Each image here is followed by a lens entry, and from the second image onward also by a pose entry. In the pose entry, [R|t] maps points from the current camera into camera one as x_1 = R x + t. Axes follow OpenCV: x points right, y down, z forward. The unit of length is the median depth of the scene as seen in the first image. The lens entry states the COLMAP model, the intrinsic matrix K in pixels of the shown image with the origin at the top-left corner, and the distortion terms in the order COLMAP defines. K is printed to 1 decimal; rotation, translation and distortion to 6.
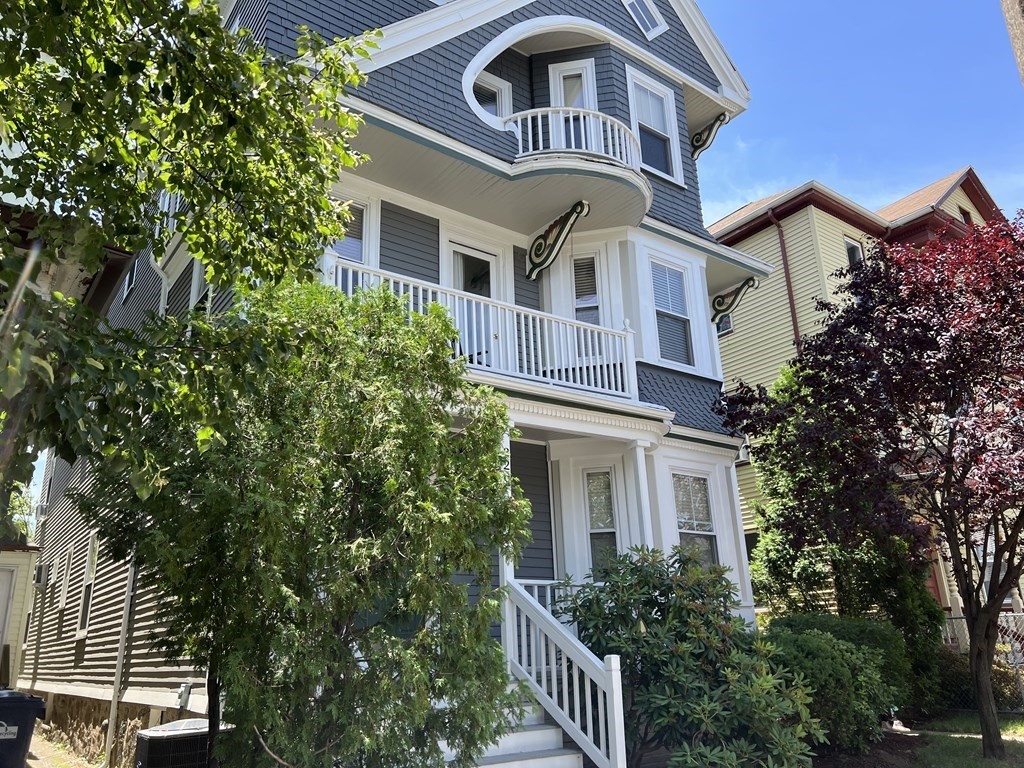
lens RADIAL K [[765.2, 0, 511.0], [0, 765.2, 385.6], [0, 0, 1]] dist [0.037839, -0.001346]
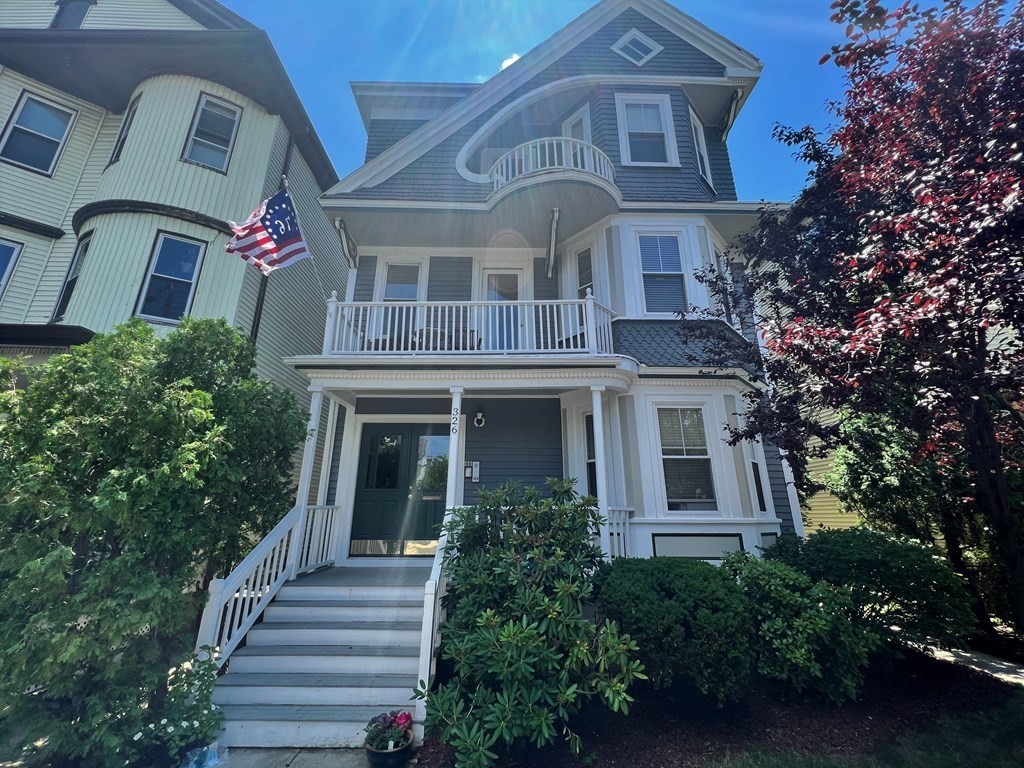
lens RADIAL K [[417.2, 0, 511.1], [0, 417.2, 383.1], [0, 0, 1]] dist [-0.001492, 0.001290]
pose [[0.812247, -0.140054, -0.566251, 0.383145], [0.154569, 0.987724, -0.022581, 0.054726], [0.562462, -0.069183, 0.823923, 0.342500]]
